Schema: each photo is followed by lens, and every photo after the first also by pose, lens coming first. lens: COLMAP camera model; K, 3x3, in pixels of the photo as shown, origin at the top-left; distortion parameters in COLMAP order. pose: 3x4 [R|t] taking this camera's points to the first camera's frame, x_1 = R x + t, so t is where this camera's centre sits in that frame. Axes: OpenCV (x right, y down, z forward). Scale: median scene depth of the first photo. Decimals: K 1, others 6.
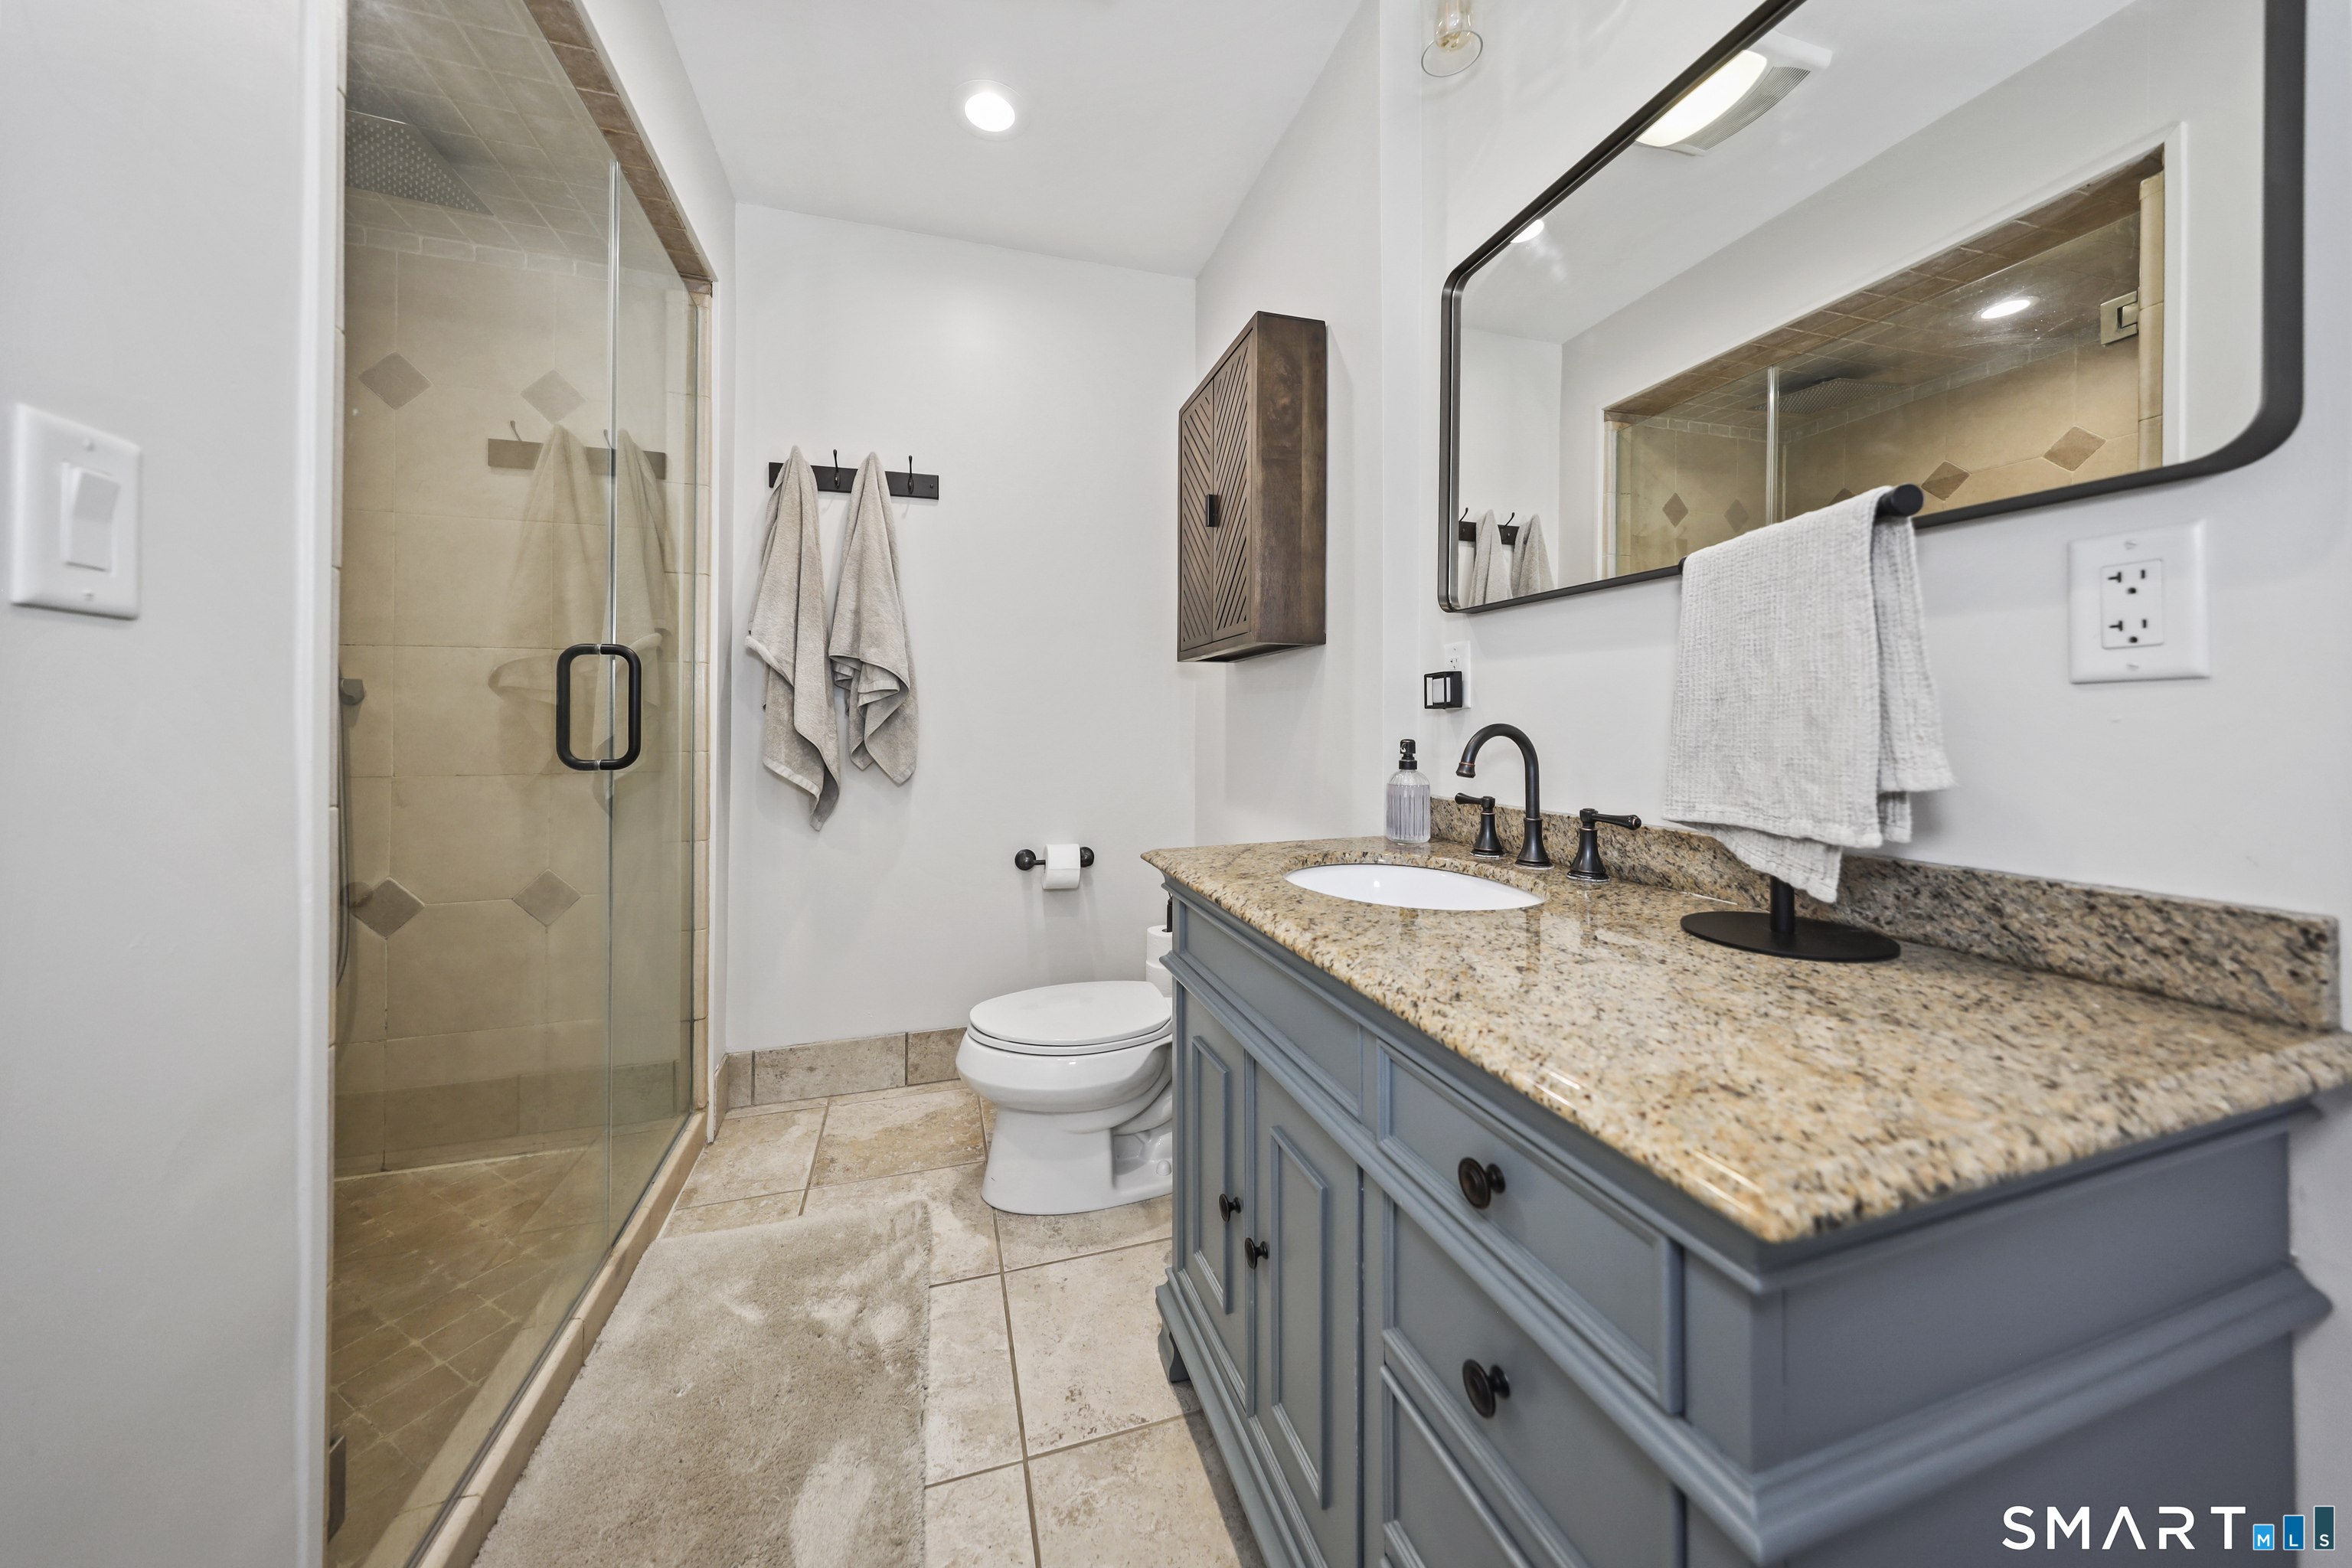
lens RADIAL K [[779.7, 0, 1164.2], [0, 779.7, 717.9], [0, 0, 1]] dist [0.001833, 0.000044]
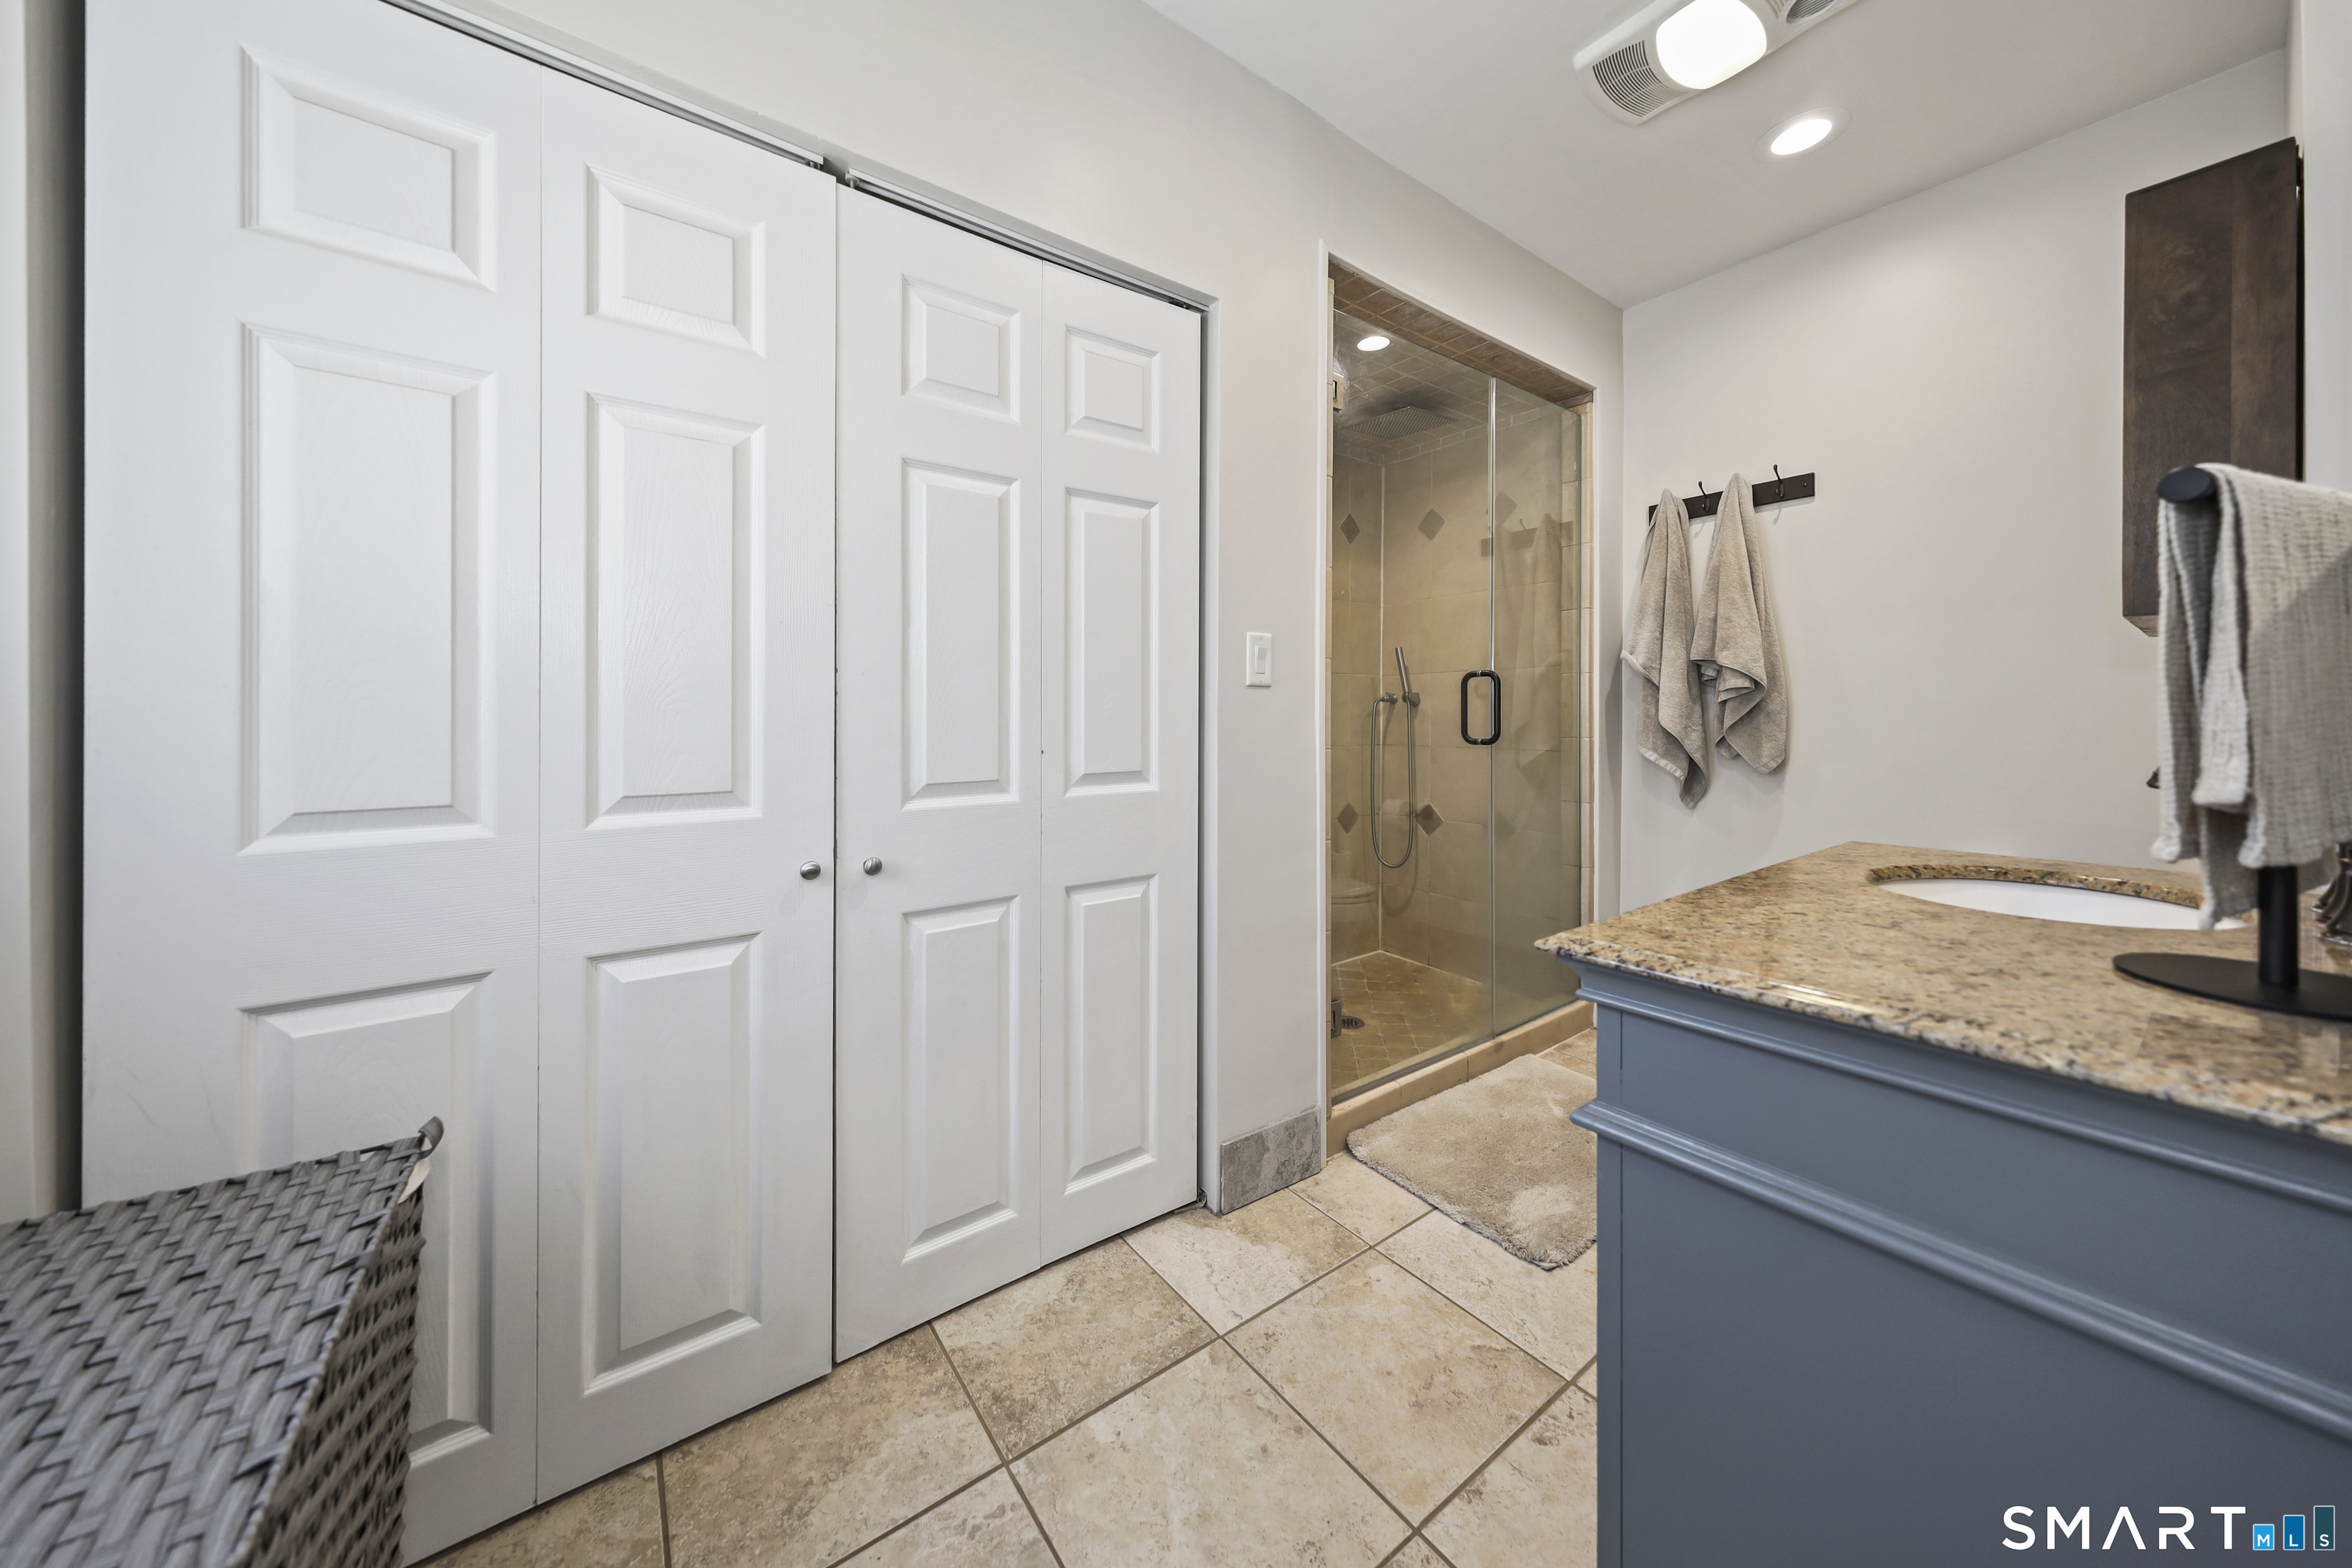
lens RADIAL K [[779.7, 0, 1164.2], [0, 779.7, 717.9], [0, 0, 1]] dist [0.001833, 0.000044]
pose [[0.321346, 0.005592, -0.946945, 0.441874], [0.003557, 0.999968, 0.007112, -0.004346], [0.946955, -0.005654, 0.321316, -0.133296]]
